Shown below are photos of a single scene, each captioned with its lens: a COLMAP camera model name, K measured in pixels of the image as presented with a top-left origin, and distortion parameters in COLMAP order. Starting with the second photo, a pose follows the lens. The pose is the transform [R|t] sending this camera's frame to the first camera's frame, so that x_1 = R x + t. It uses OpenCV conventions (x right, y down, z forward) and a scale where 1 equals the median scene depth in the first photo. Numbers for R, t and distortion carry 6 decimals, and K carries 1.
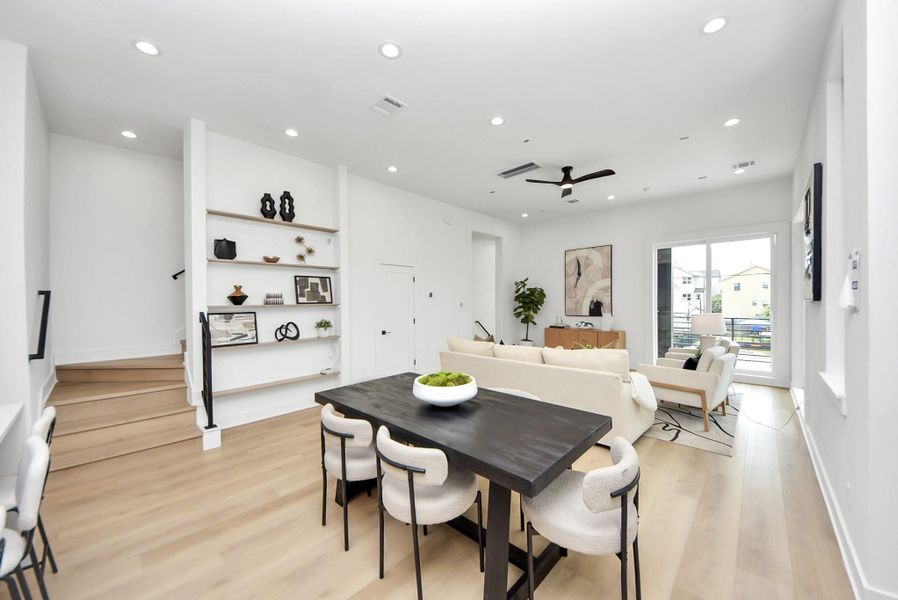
lens RADIAL K [[327.6, 0, 455.7], [0, 327.6, 305.1], [0, 0, 1]] dist [0.023326, -0.019328]
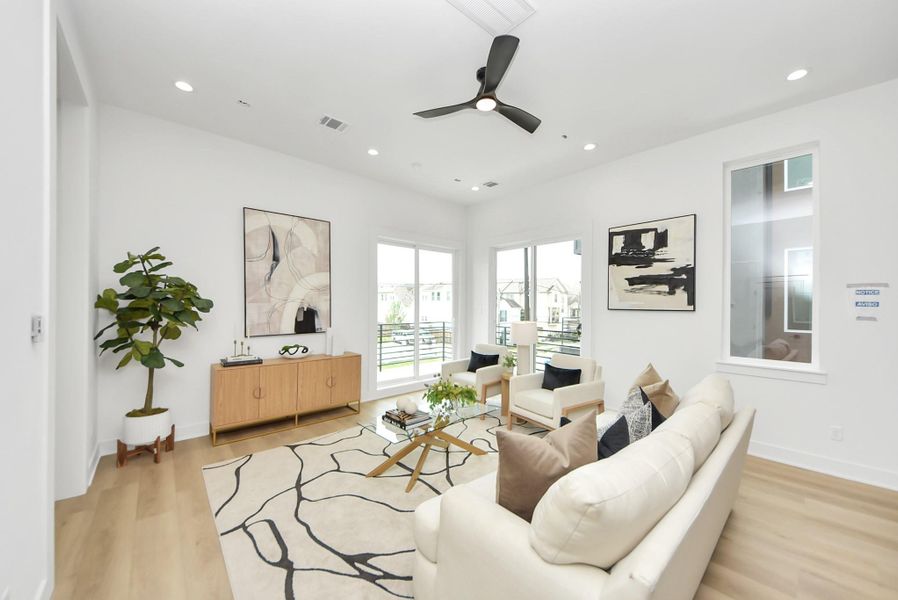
lens RADIAL K [[327.6, 0, 455.7], [0, 327.6, 305.1], [0, 0, 1]] dist [0.023326, -0.019328]
pose [[0.086414, 0.005506, 0.996244, -0.251603], [0.006262, 0.999962, -0.006070, -0.021348], [-0.996240, 0.006763, 0.086377, 1.155966]]
